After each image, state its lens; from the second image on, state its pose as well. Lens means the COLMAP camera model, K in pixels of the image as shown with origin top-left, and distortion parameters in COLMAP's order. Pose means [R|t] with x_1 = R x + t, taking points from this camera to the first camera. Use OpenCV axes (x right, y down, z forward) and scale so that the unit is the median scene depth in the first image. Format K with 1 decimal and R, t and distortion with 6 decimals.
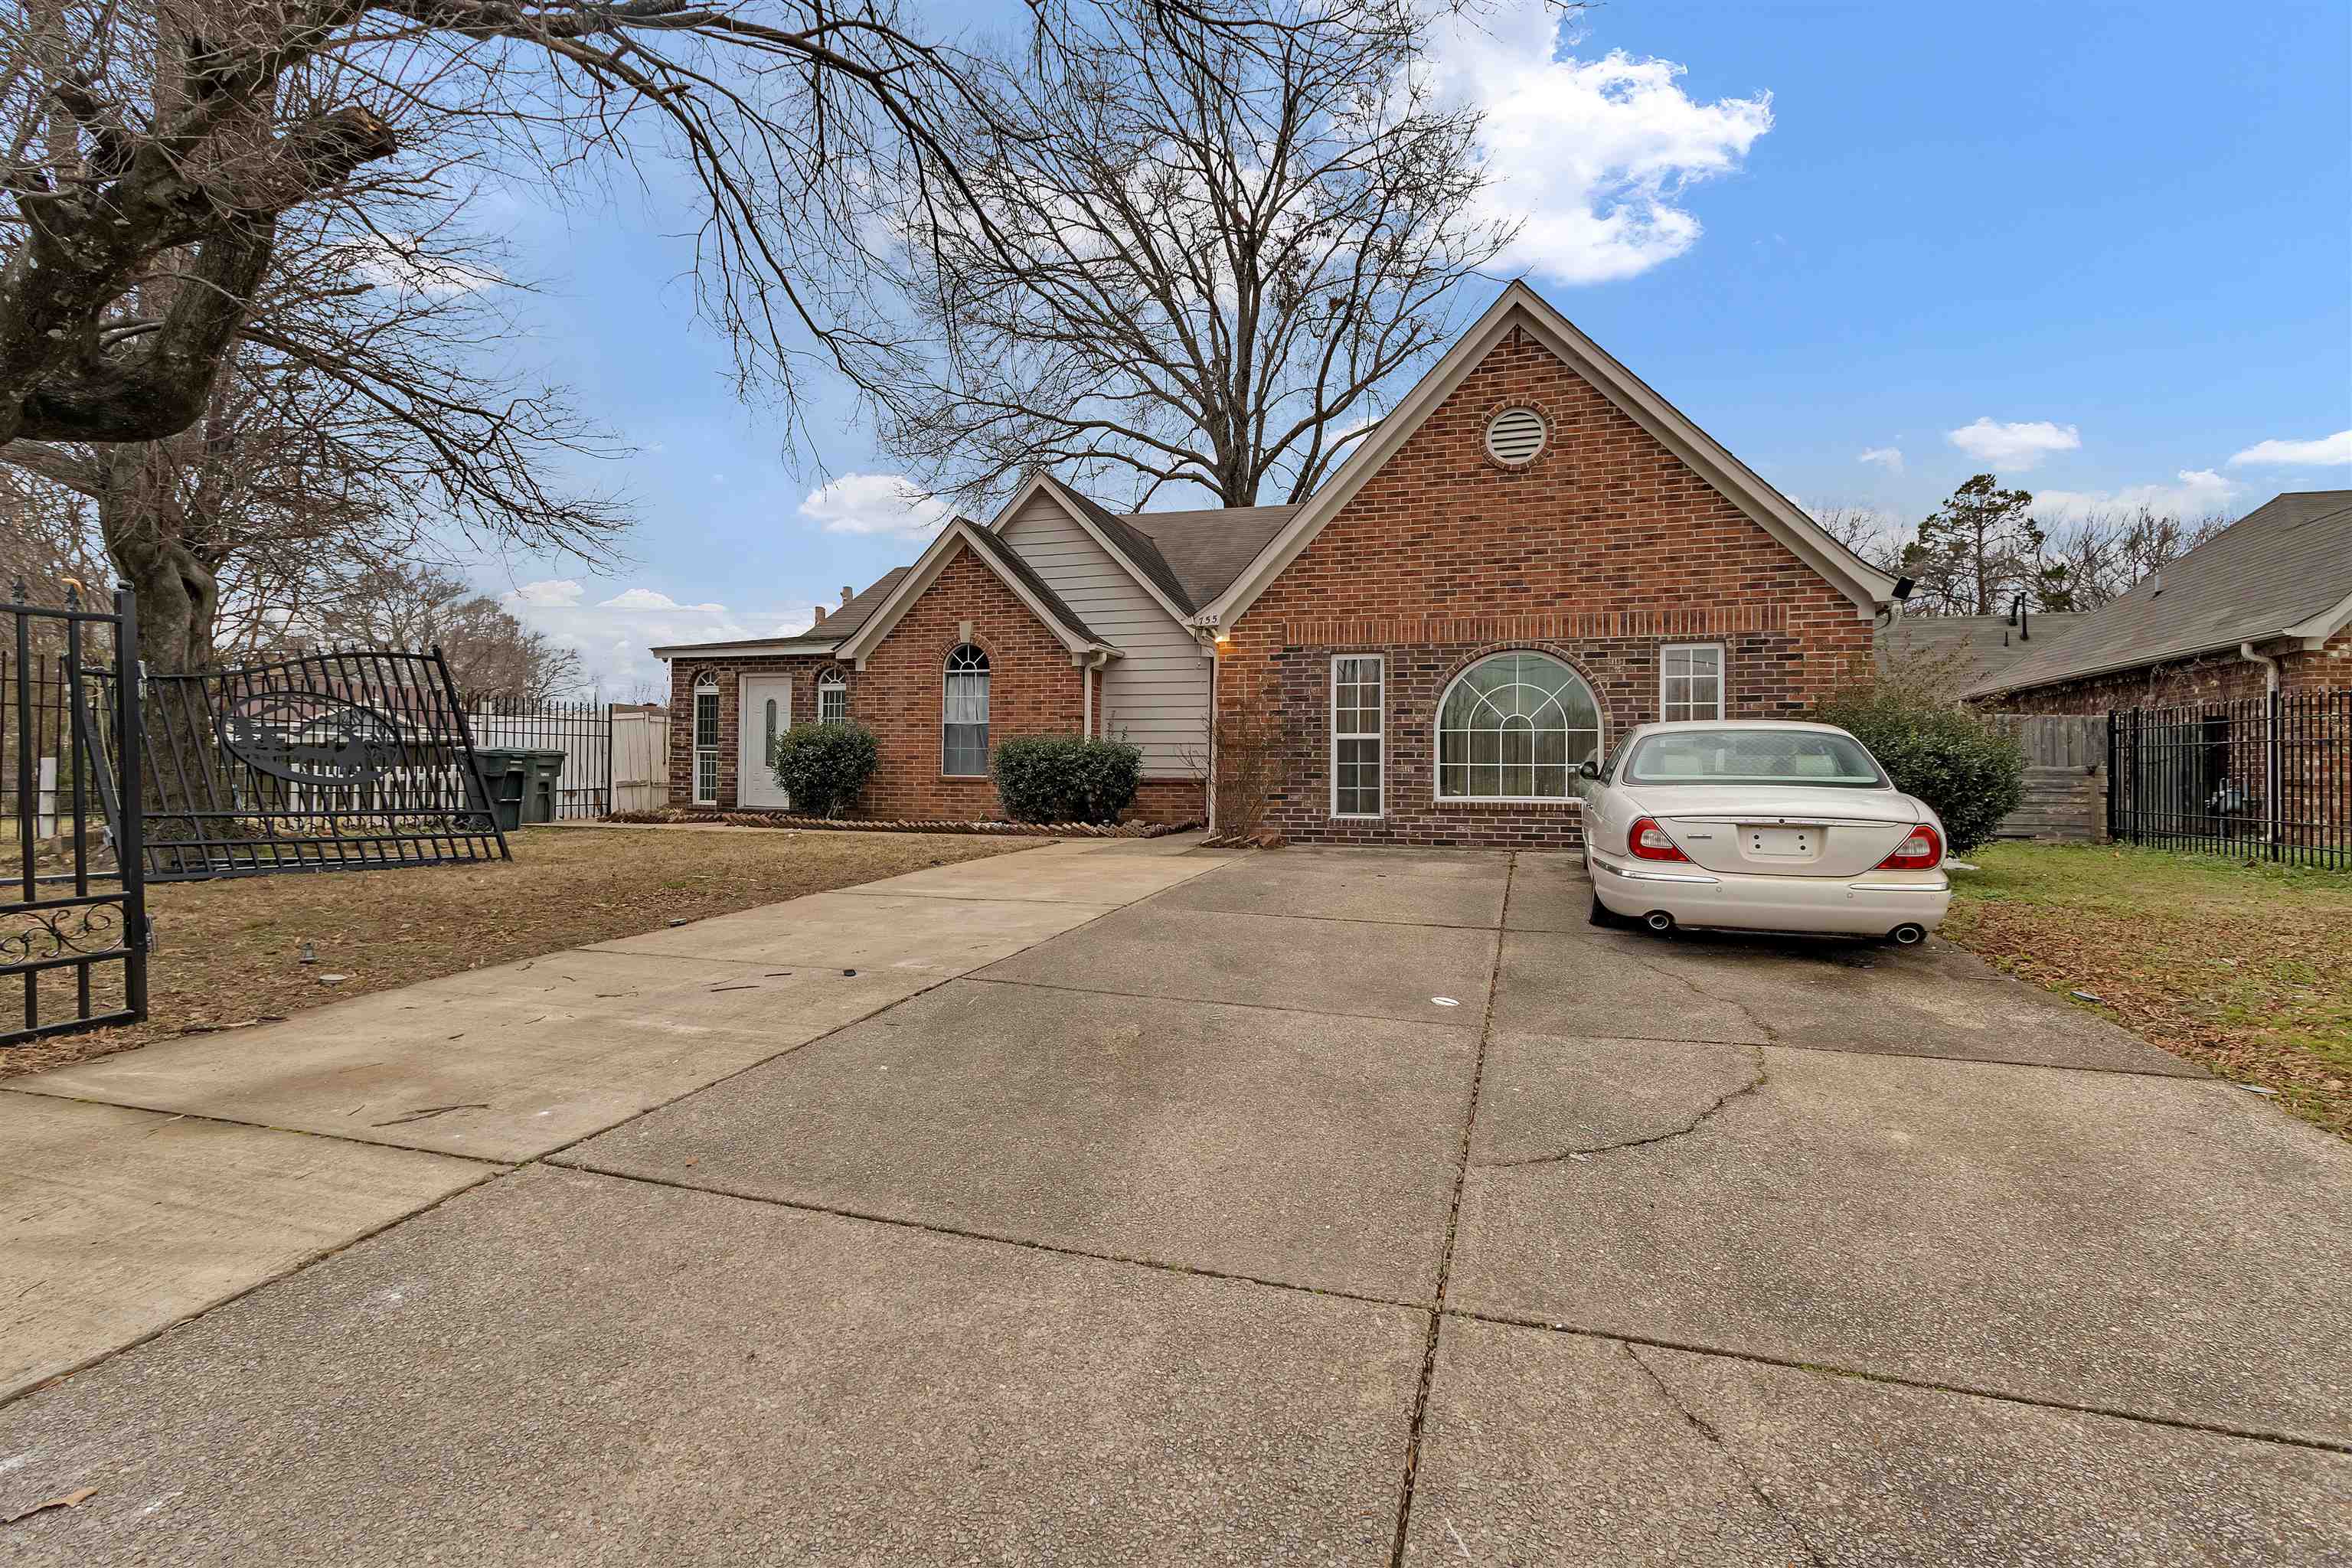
lens RADIAL K [[1114.2, 0, 1174.9], [0, 1114.2, 859.2], [0, 0, 1]] dist [0.013991, -0.004990]
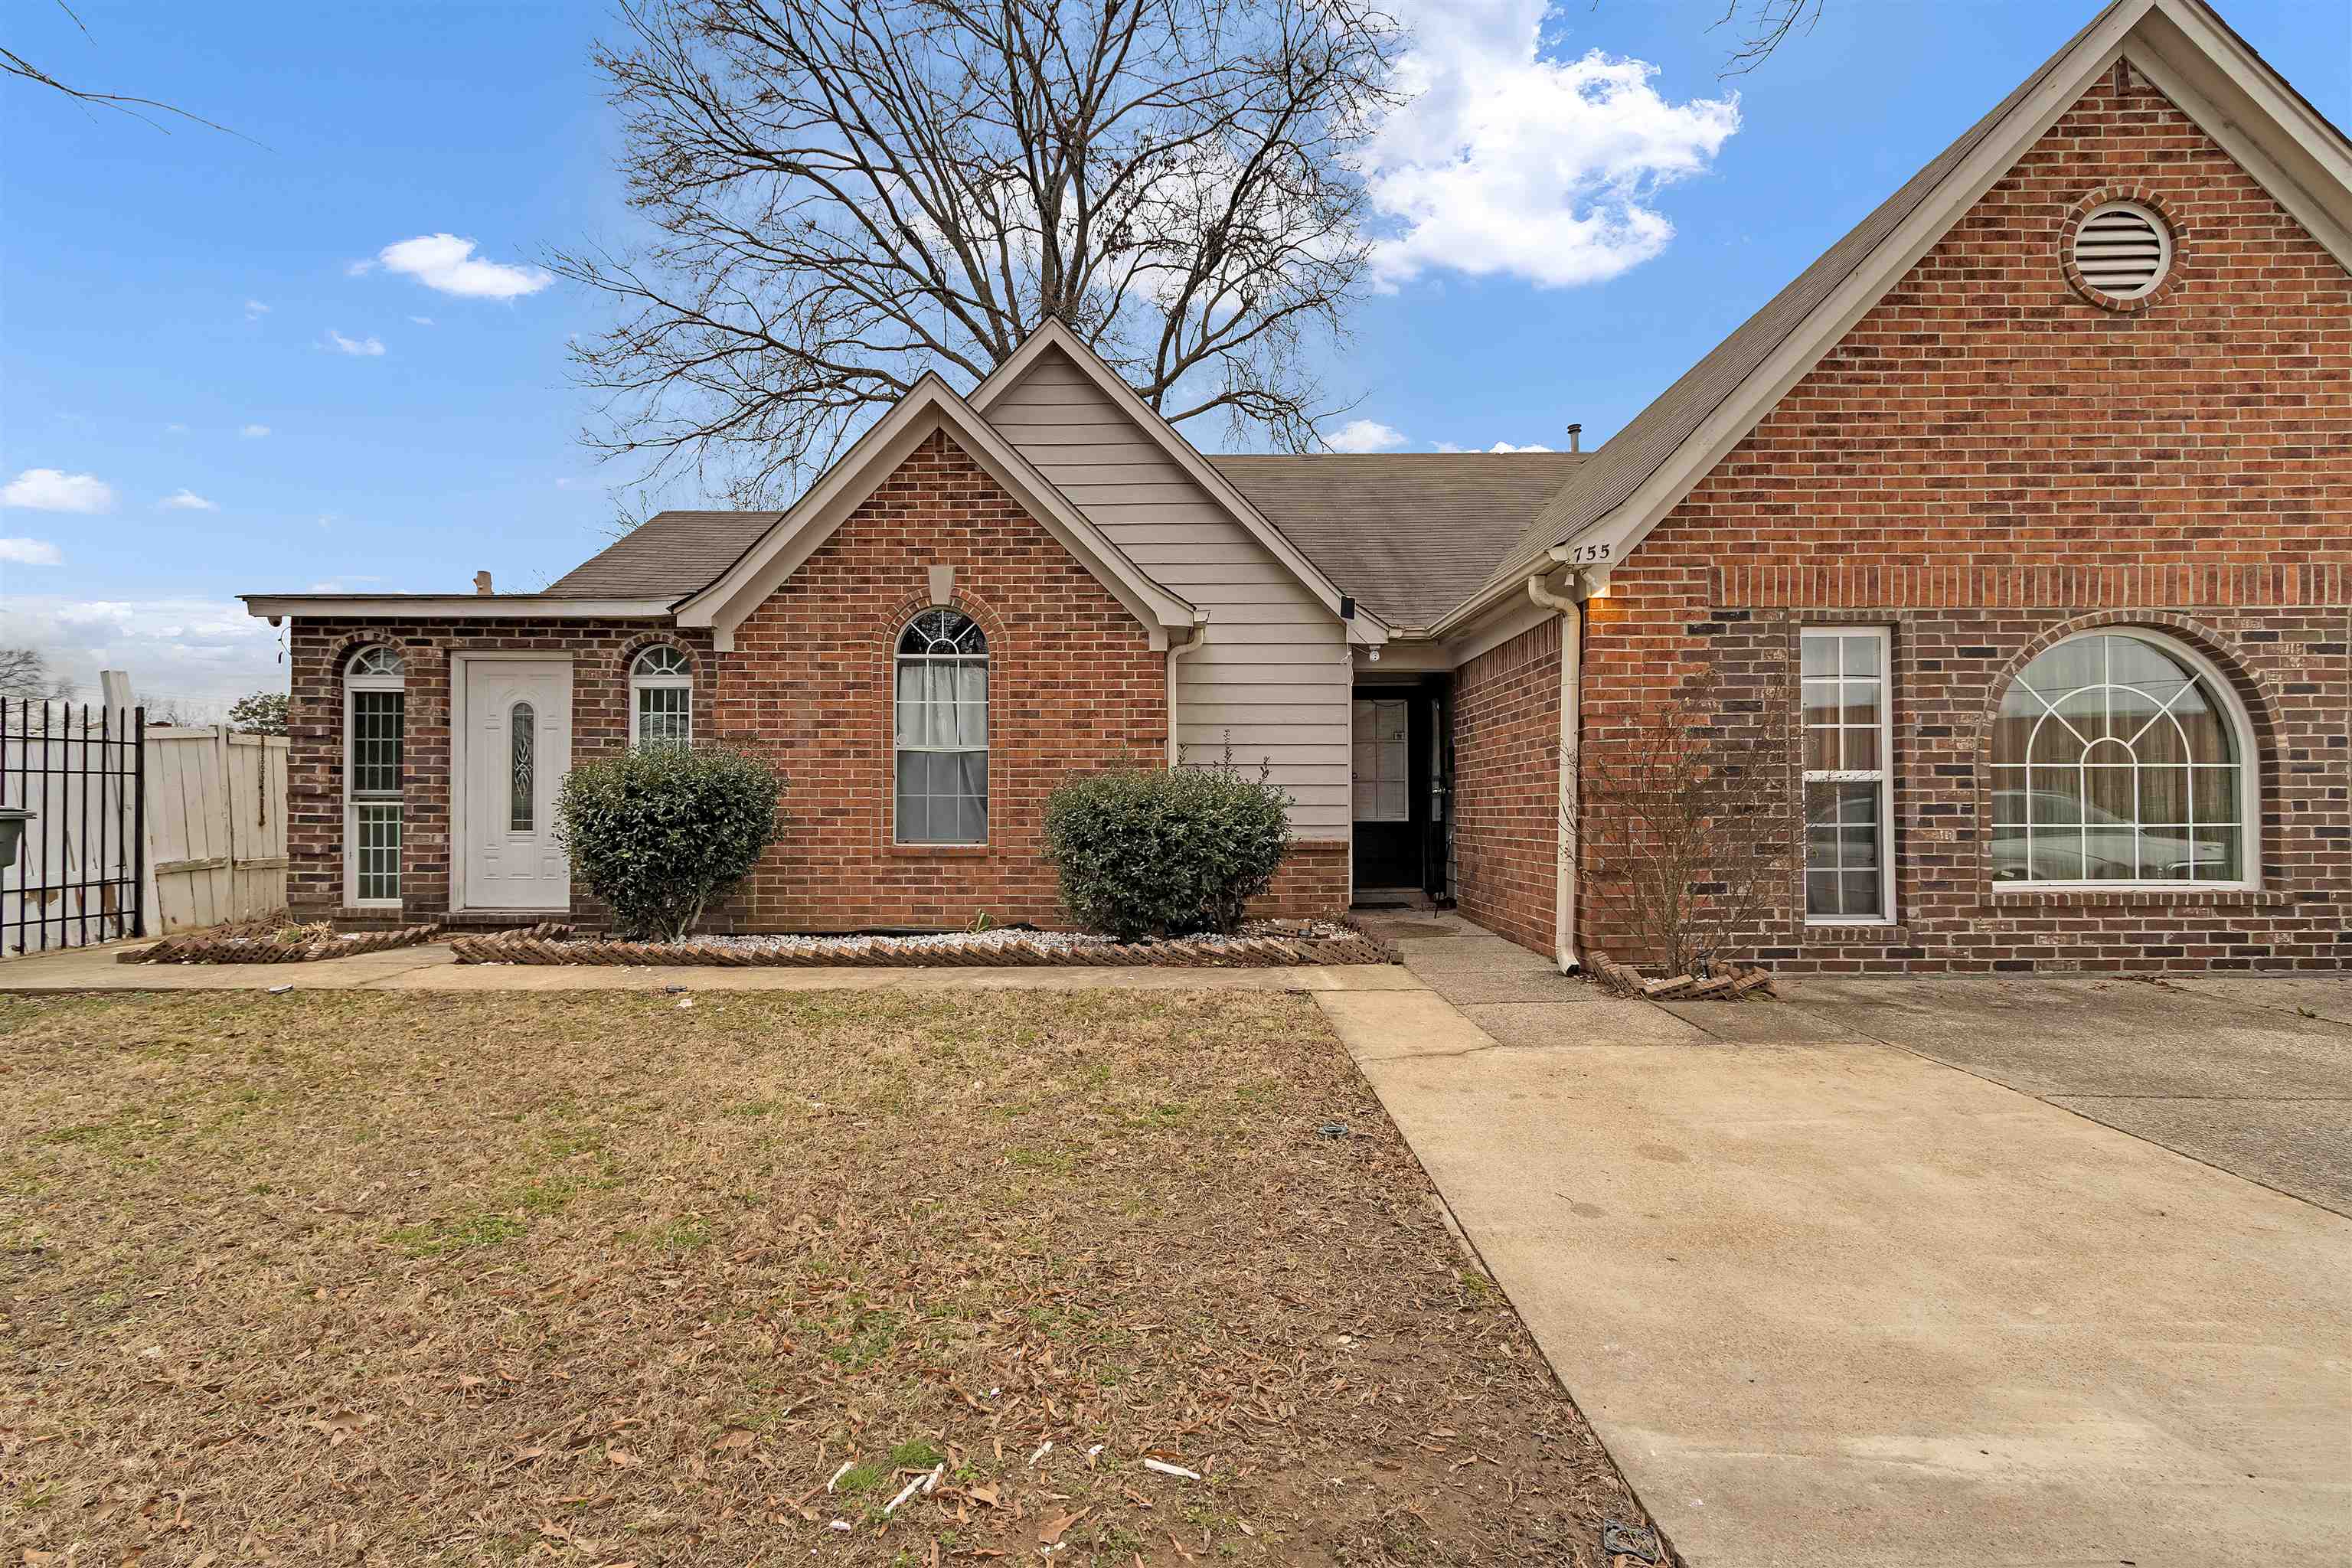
lens RADIAL K [[1114.2, 0, 1174.9], [0, 1114.2, 859.2], [0, 0, 1]] dist [0.013991, -0.004990]
pose [[0.954627, -0.024770, 0.296773, -0.313405], [0.032322, 0.999266, -0.020569, -0.068096], [-0.296045, 0.029228, 0.954727, 0.567775]]
